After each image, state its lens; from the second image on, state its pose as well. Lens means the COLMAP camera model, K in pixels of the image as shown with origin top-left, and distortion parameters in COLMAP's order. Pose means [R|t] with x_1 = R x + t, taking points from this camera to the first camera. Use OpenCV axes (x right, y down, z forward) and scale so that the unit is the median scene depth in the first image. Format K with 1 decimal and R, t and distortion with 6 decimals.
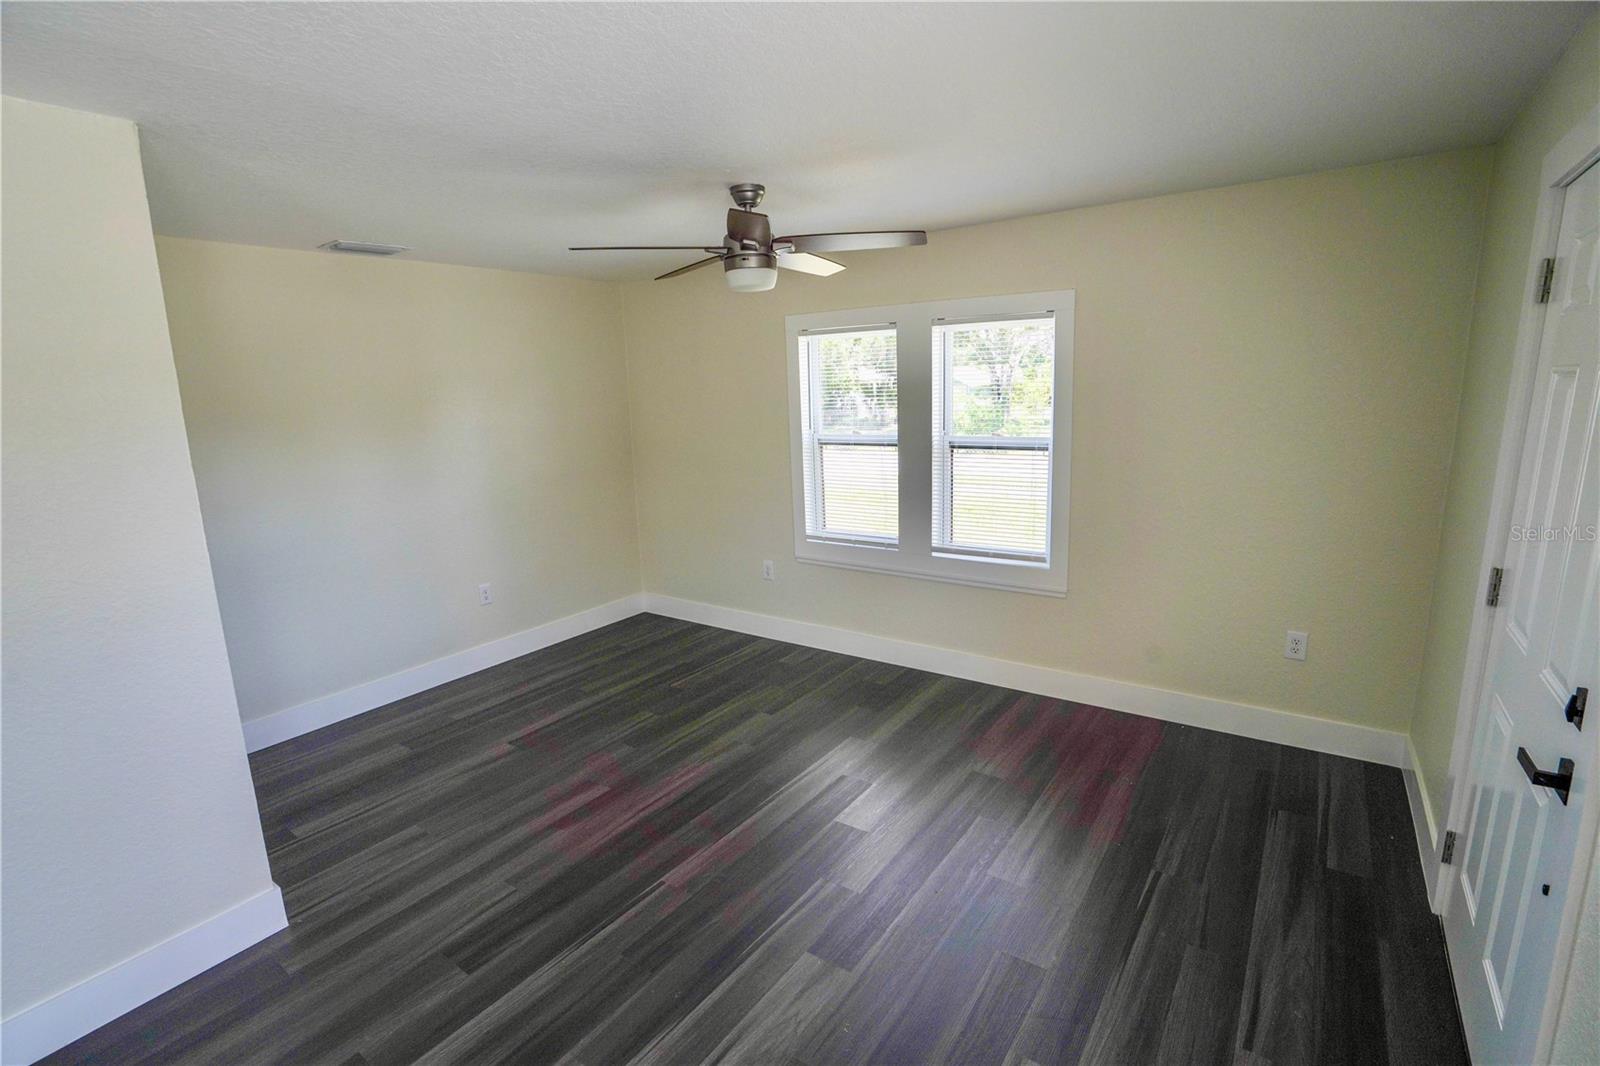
lens RADIAL K [[751.7, 0, 800.0], [0, 751.7, 533.0], [0, 0, 1]] dist [-0.000862, 0.000370]
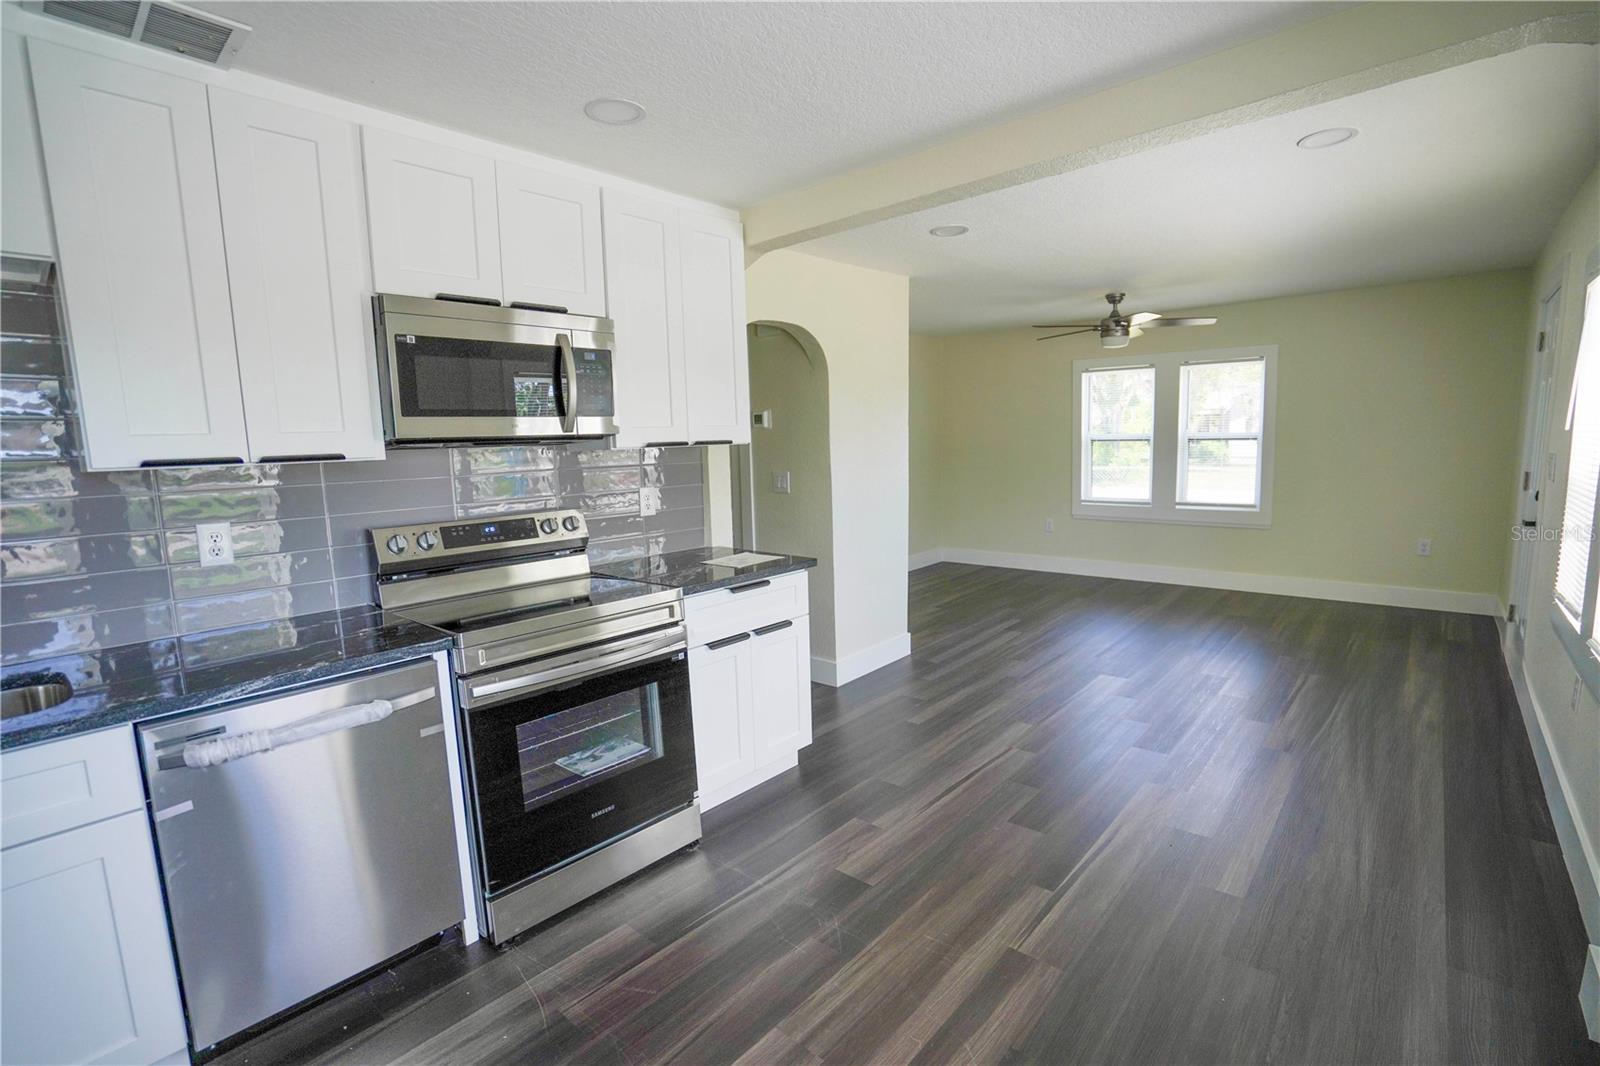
lens RADIAL K [[751.7, 0, 800.0], [0, 751.7, 533.0], [0, 0, 1]] dist [-0.000862, 0.000370]
pose [[0.995710, 0.010033, -0.091985, -0.521242], [-0.015295, 0.998275, -0.056676, 0.204956], [0.091258, 0.057840, 0.994146, -0.725509]]
